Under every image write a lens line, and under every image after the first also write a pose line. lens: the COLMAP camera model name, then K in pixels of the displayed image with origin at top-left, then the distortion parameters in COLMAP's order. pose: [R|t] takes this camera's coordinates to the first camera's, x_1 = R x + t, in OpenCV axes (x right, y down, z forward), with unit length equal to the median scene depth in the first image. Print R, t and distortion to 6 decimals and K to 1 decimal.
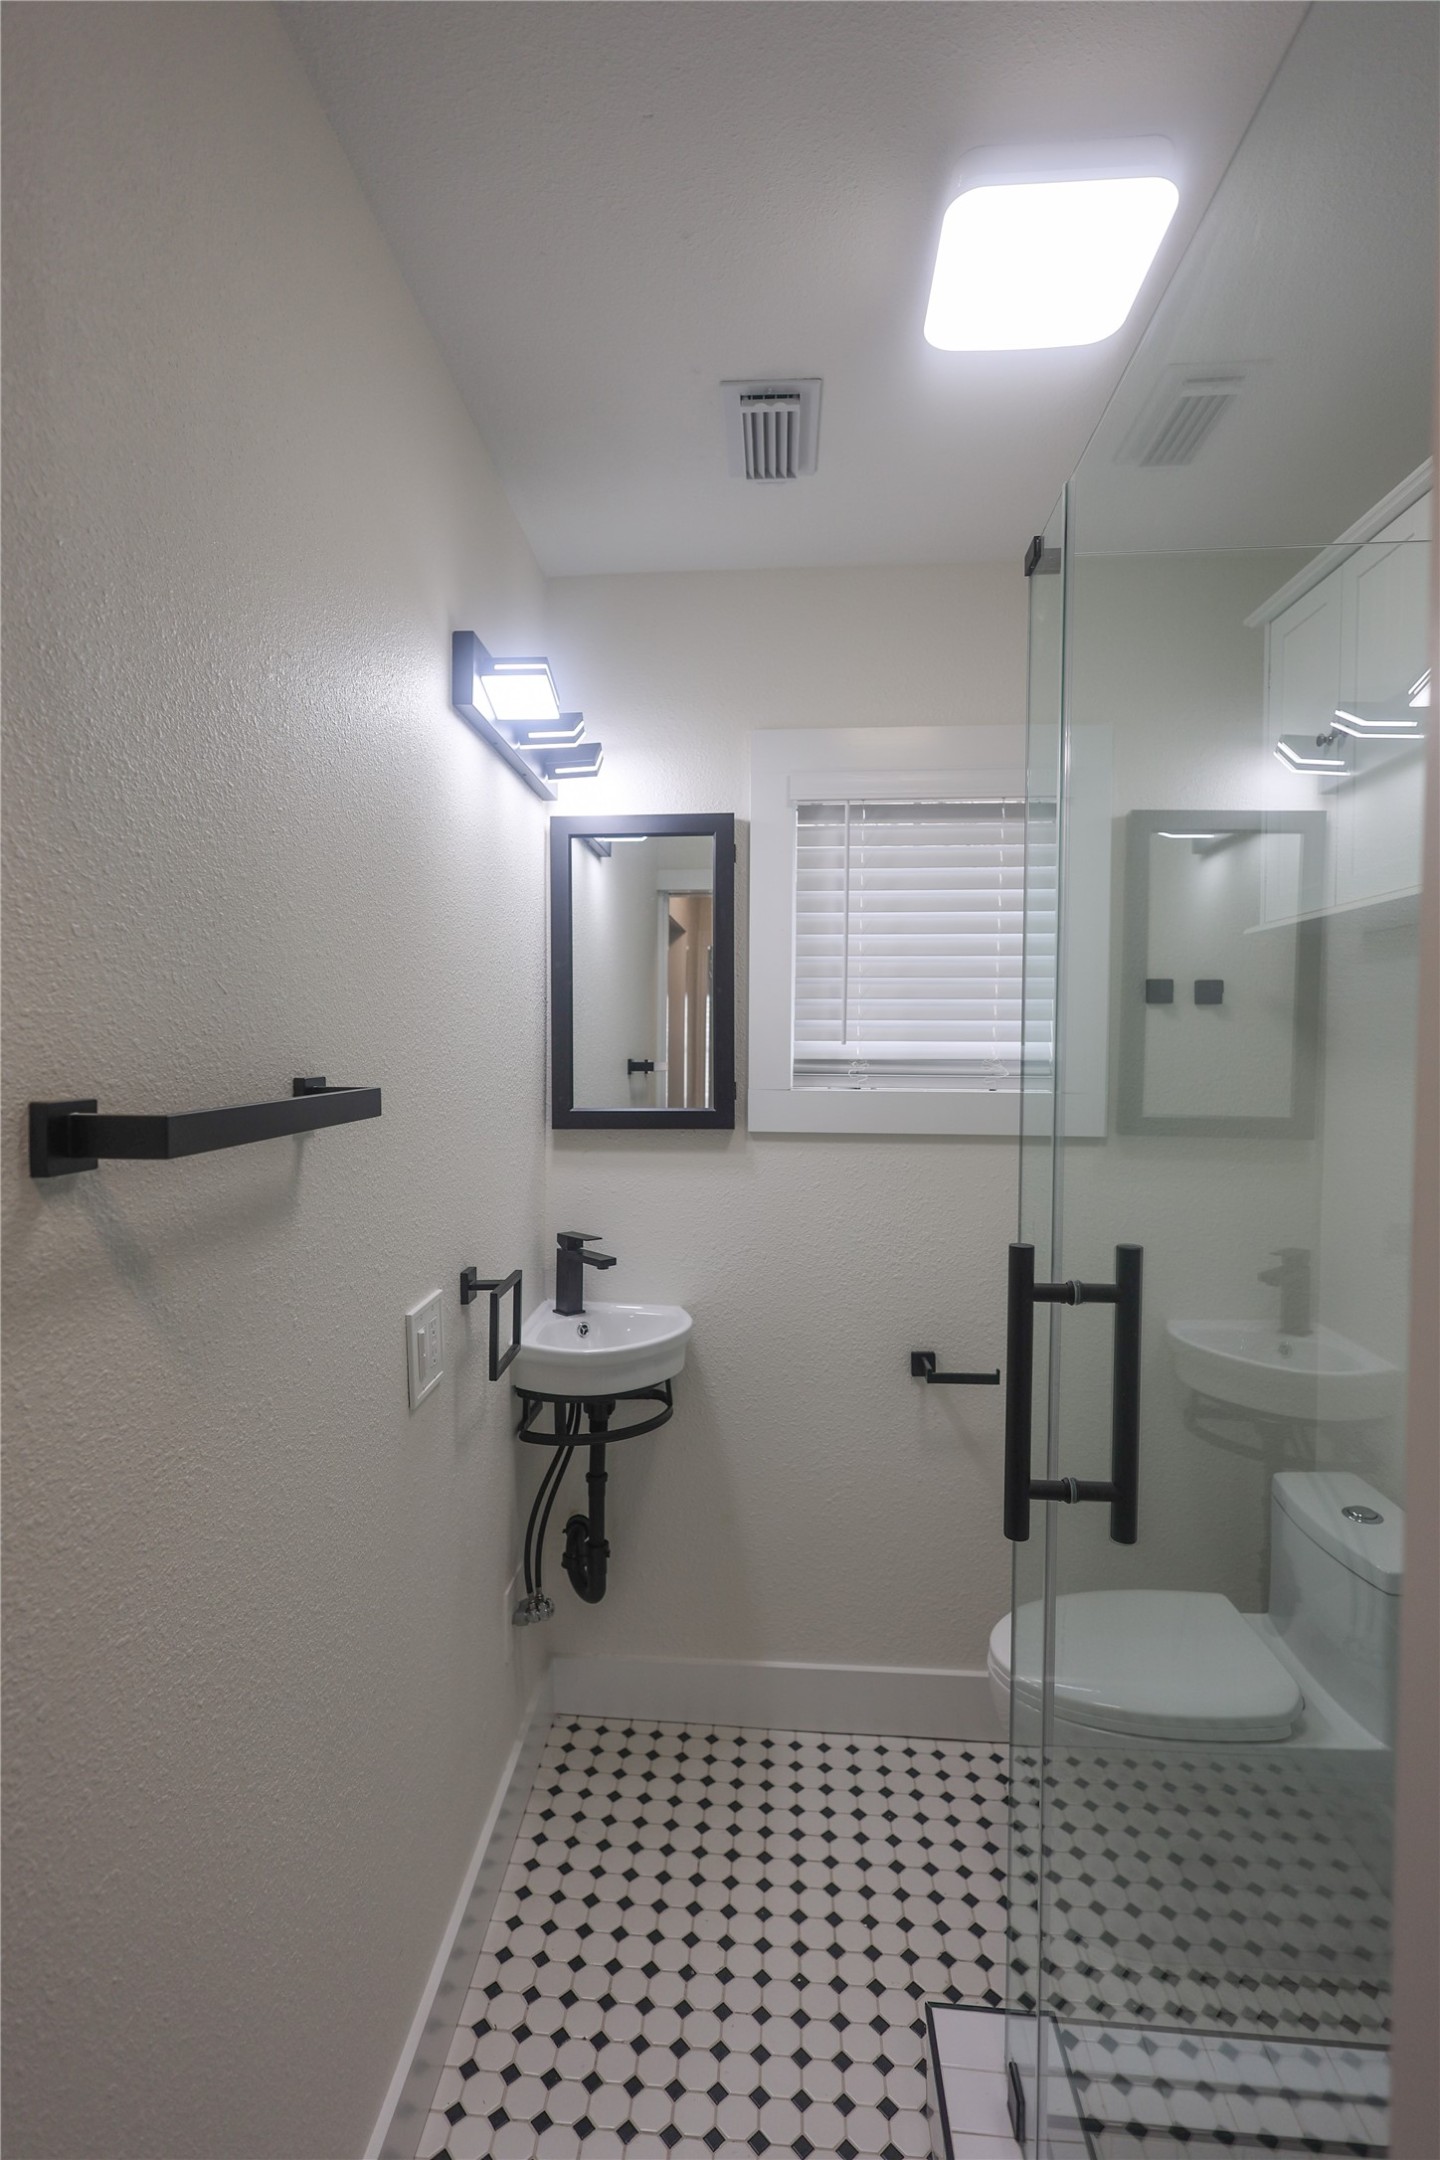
lens RADIAL K [[999.0, 0, 715.3], [0, 999.0, 1079.2], [0, 0, 1]] dist [0.002903, 0.000352]
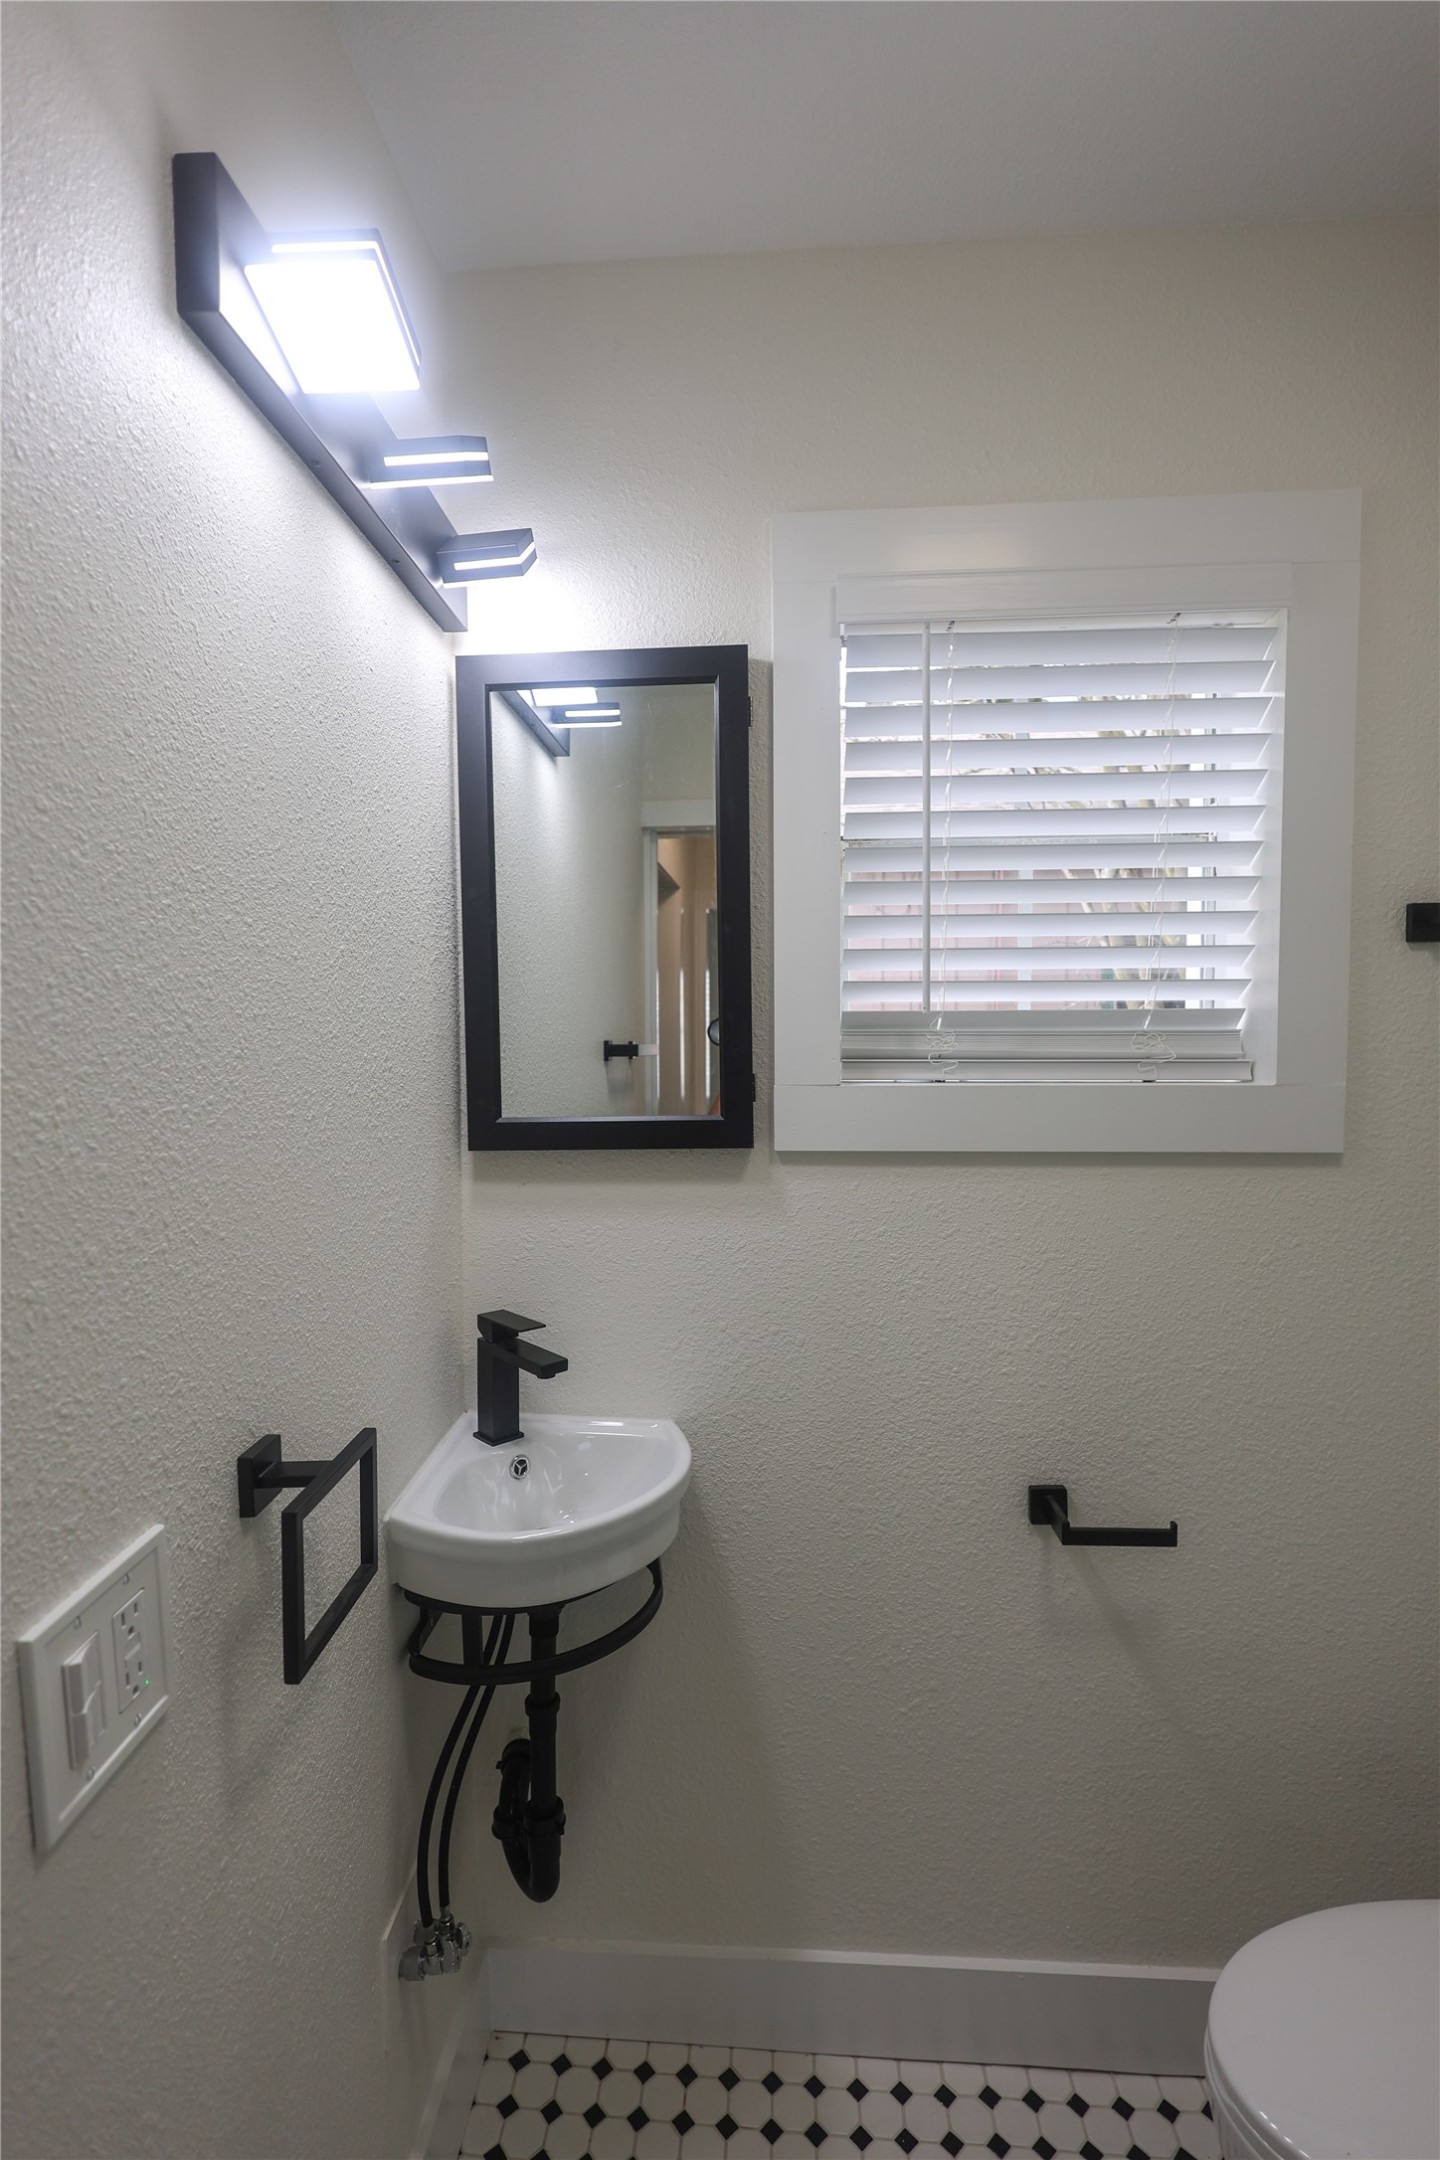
lens RADIAL K [[999.0, 0, 726.0], [0, 999.0, 1078.9], [0, 0, 1]] dist [0.002903, 0.000352]
pose [[0.999869, -0.012001, 0.010837, -0.004823], [0.011803, 0.999766, 0.018151, -0.006163], [-0.011052, -0.018020, 0.999777, 0.363956]]
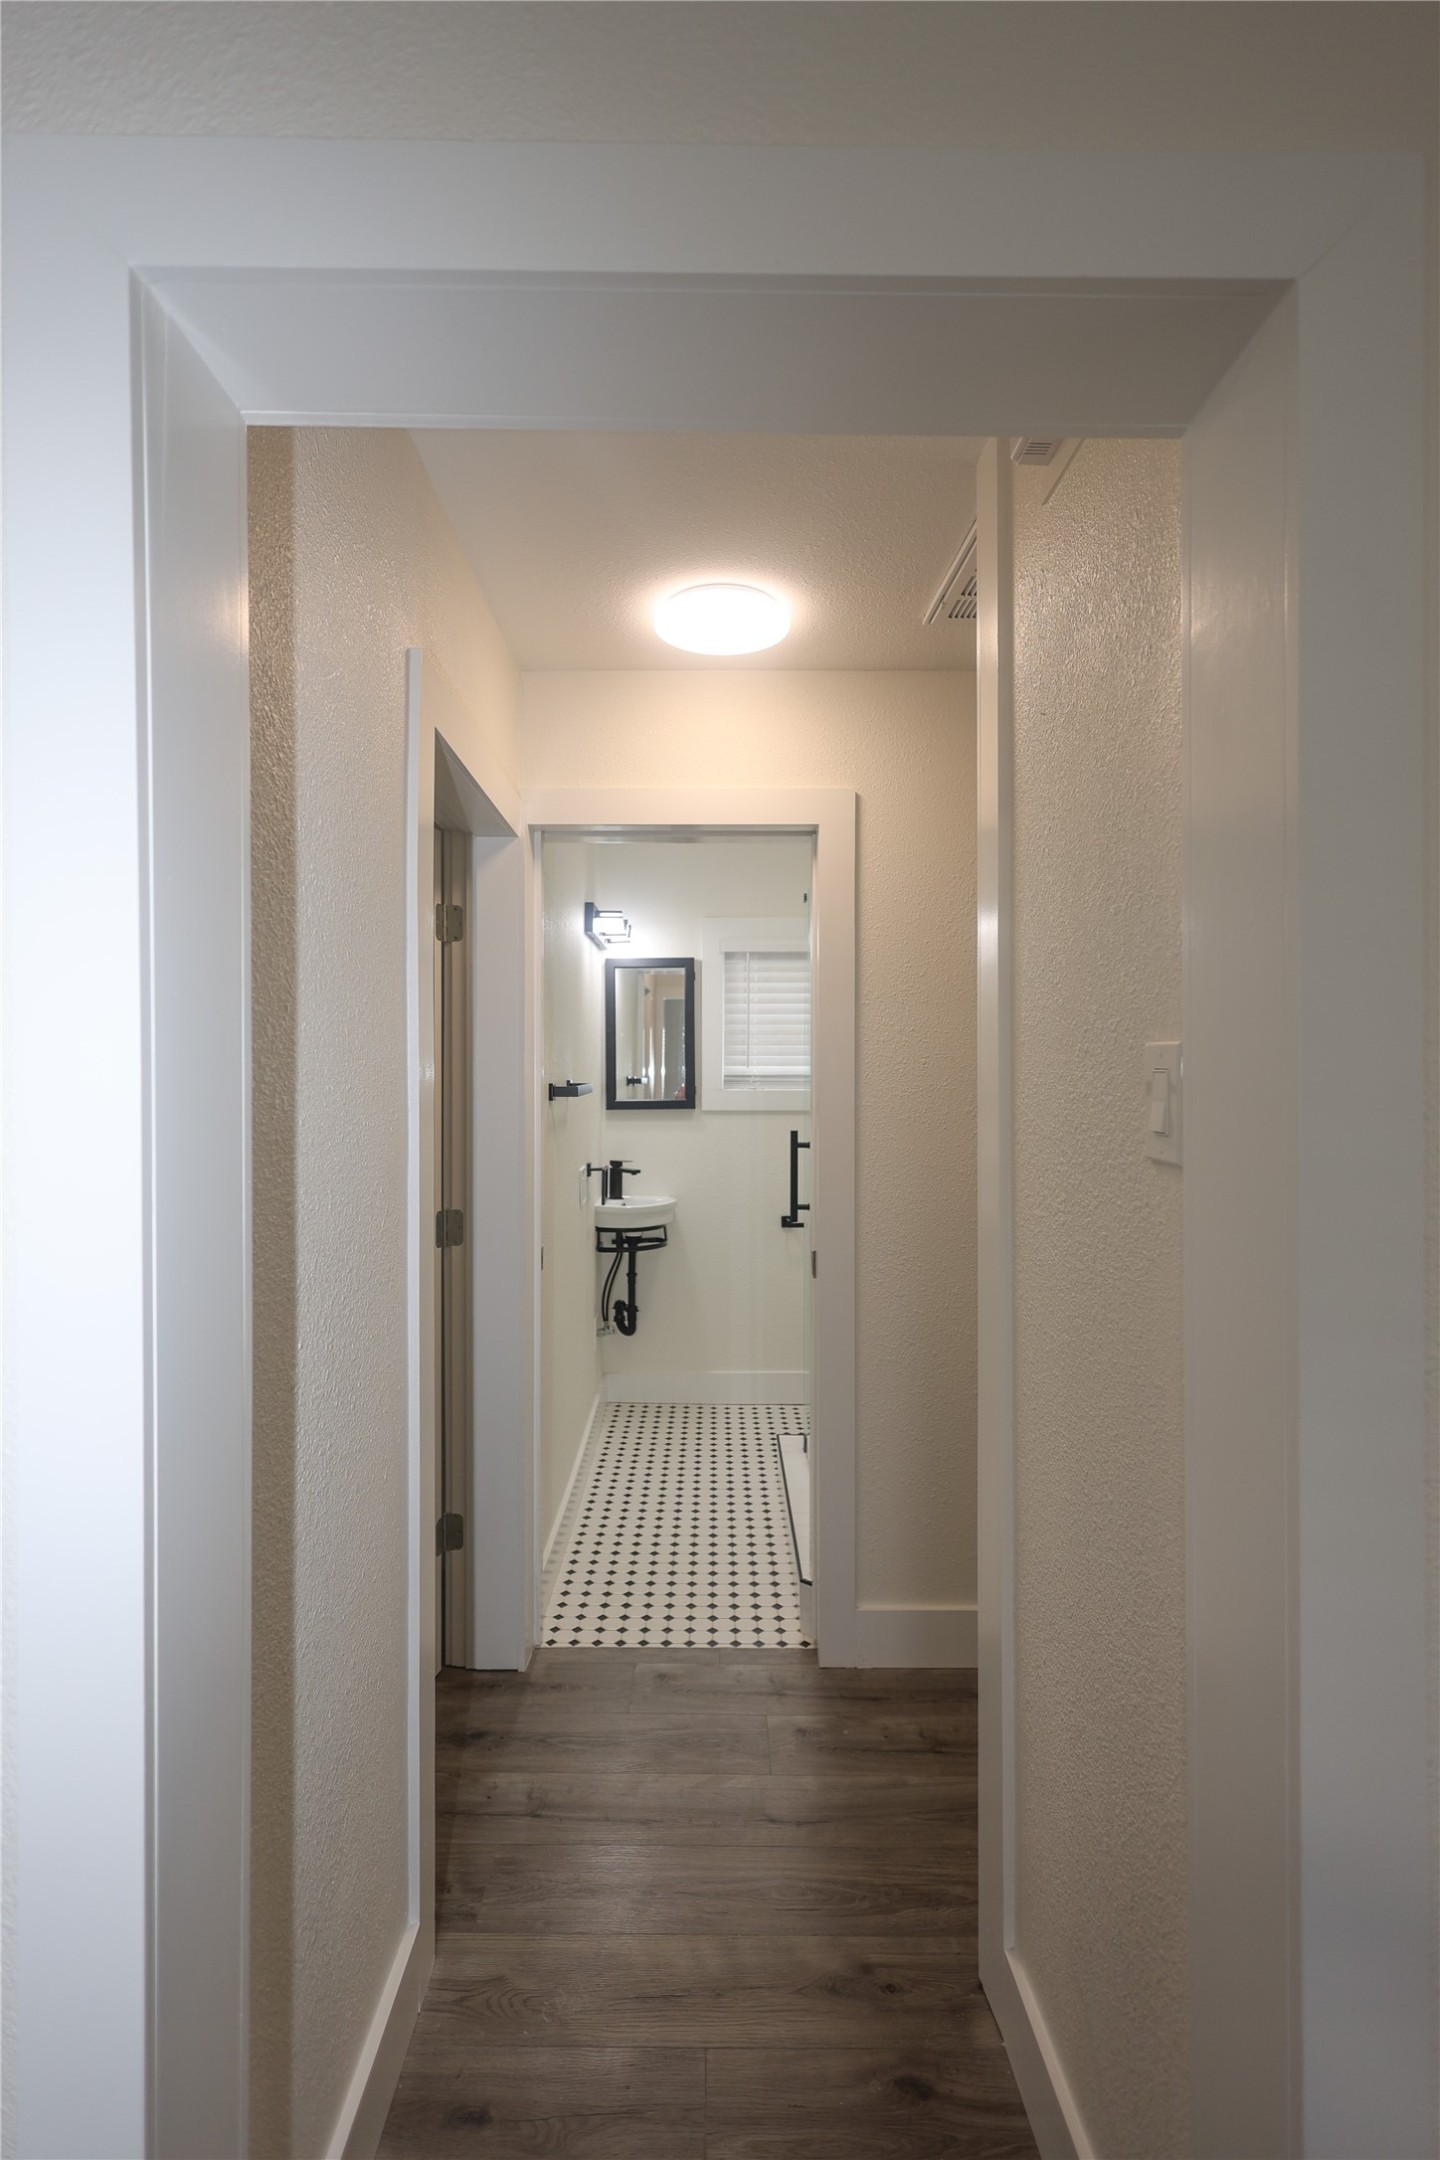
lens RADIAL K [[999.0, 0, 714.8], [0, 999.0, 1089.3], [0, 0, 1]] dist [0.002903, 0.000352]
pose [[0.997858, -0.007370, 0.064995, -0.075116], [0.008291, 0.999869, -0.013921, 0.038990], [-0.064884, 0.014430, 0.997788, -1.072811]]
